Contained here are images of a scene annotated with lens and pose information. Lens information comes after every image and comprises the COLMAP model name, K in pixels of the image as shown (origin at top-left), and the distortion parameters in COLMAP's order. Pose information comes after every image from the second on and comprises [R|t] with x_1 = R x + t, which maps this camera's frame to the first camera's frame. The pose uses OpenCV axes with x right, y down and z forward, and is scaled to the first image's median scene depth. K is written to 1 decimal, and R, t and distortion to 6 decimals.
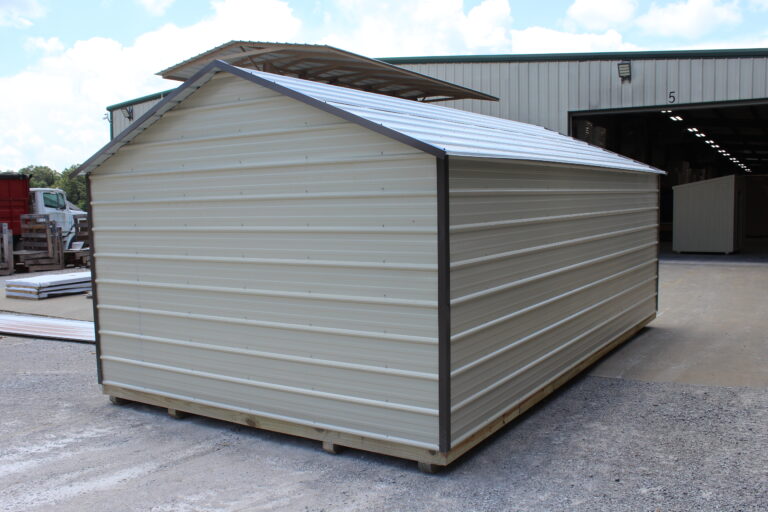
lens RADIAL K [[714.2, 0, 384.9], [0, 714.2, 259.1], [0, 0, 1]] dist [-0.059617, 0.000000]
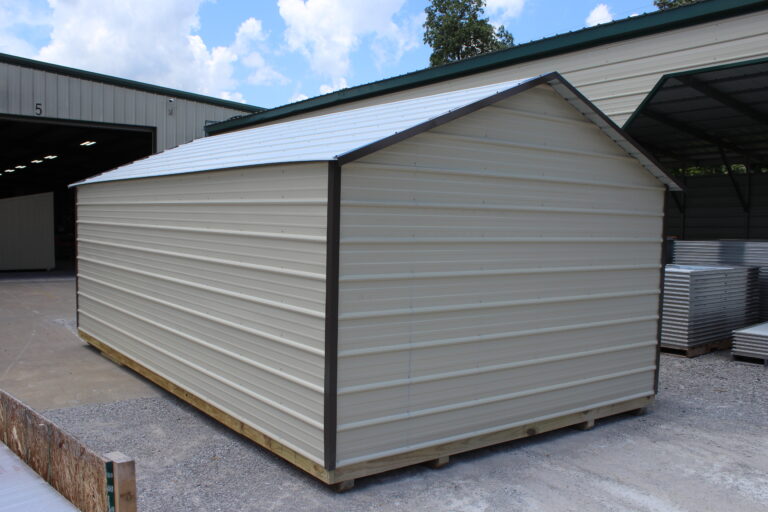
lens RADIAL K [[714.2, 0, 381.1], [0, 714.2, 257.7], [0, 0, 1]] dist [-0.059617, 0.000000]
pose [[0.348635, -0.022000, 0.937000, -1.159911], [0.048266, 0.998819, 0.005493, -0.031215], [-0.936015, 0.043310, 0.349285, 0.809404]]
